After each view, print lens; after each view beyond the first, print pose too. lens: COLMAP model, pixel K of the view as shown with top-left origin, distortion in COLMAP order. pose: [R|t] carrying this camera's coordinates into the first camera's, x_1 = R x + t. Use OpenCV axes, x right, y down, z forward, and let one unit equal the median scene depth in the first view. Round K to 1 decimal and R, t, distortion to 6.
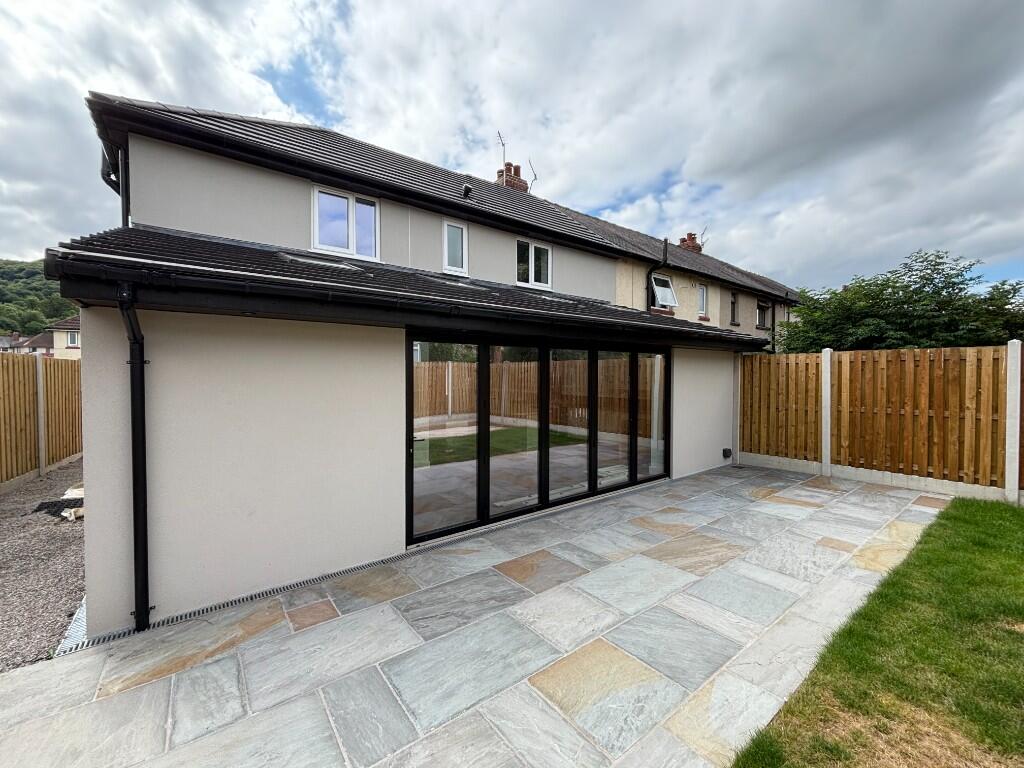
lens RADIAL K [[411.3, 0, 511.8], [0, 411.3, 384.8], [0, 0, 1]] dist [0.013380, -0.000238]
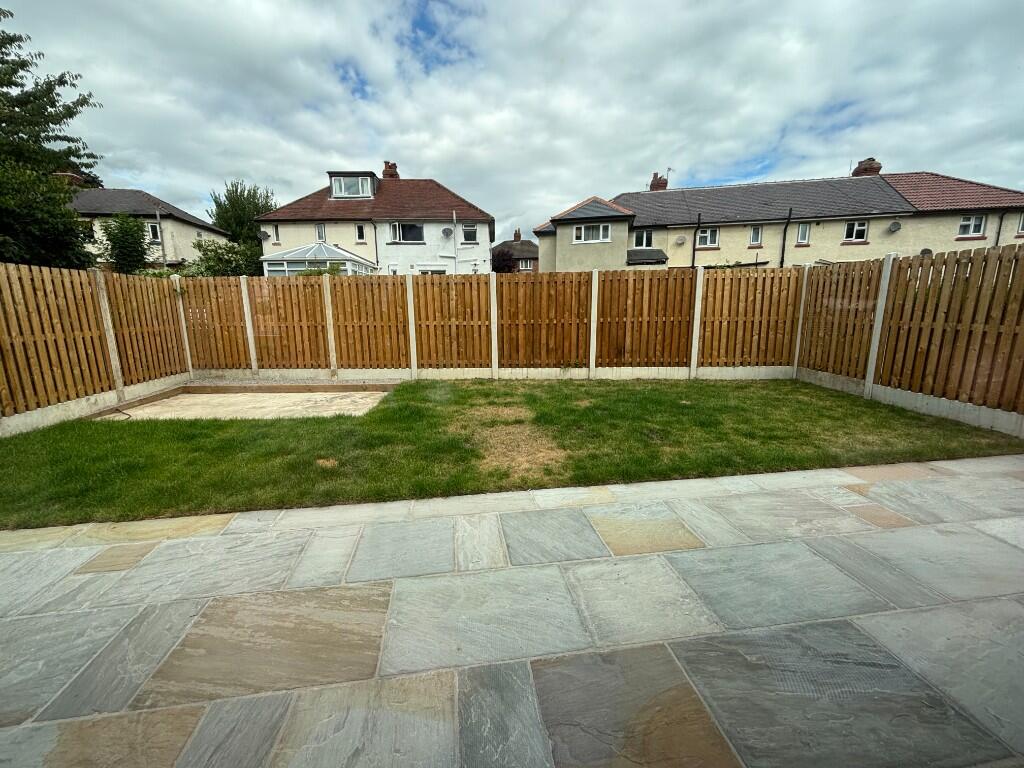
lens RADIAL K [[411.3, 0, 510.7], [0, 411.3, 380.1], [0, 0, 1]] dist [0.013380, -0.000238]
pose [[-0.870892, -0.082513, 0.484499, -0.003917], [0.018766, 0.979504, 0.200546, 0.018814], [-0.491117, 0.183746, -0.851494, 1.639649]]
